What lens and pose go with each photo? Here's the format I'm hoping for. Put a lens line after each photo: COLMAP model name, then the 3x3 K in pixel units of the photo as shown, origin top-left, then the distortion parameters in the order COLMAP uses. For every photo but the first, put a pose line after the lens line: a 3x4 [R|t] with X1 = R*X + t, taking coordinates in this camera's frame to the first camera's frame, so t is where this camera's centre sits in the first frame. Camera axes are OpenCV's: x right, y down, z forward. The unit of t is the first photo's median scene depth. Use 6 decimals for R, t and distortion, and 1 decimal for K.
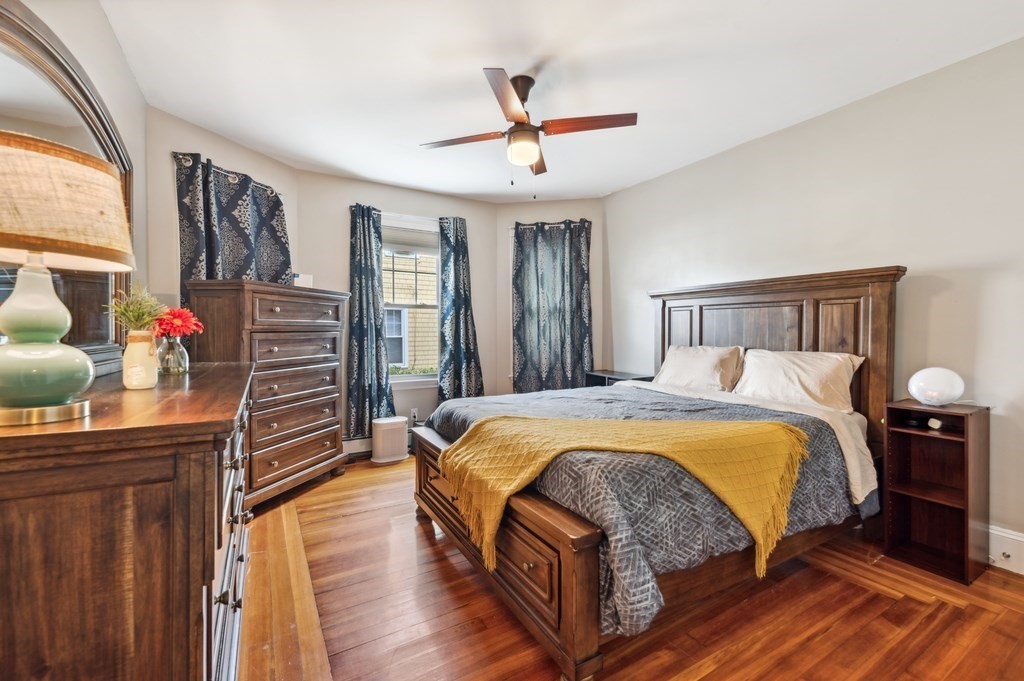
lens RADIAL K [[416.2, 0, 509.4], [0, 416.2, 337.3], [0, 0, 1]] dist [-0.004290, 0.000176]
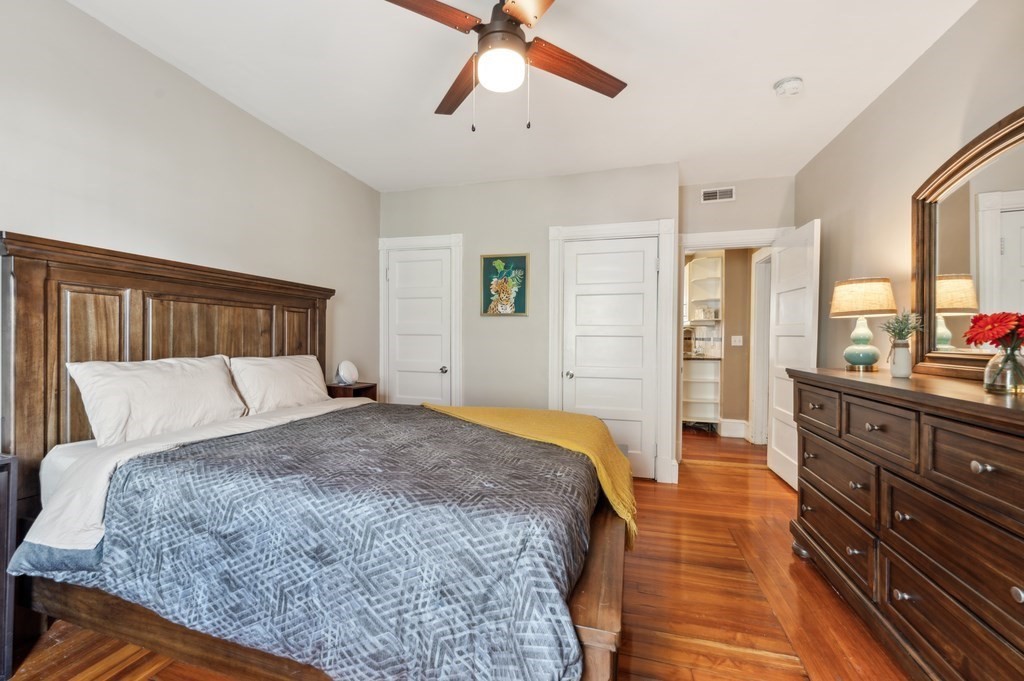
lens RADIAL K [[416.2, 0, 512.4], [0, 416.2, 339.5], [0, 0, 1]] dist [-0.004290, 0.000176]
pose [[-0.690245, -0.004150, 0.723564, -0.397208], [0.003244, 0.999956, 0.008830, -0.012941], [-0.723569, 0.008443, -0.690201, 1.224998]]
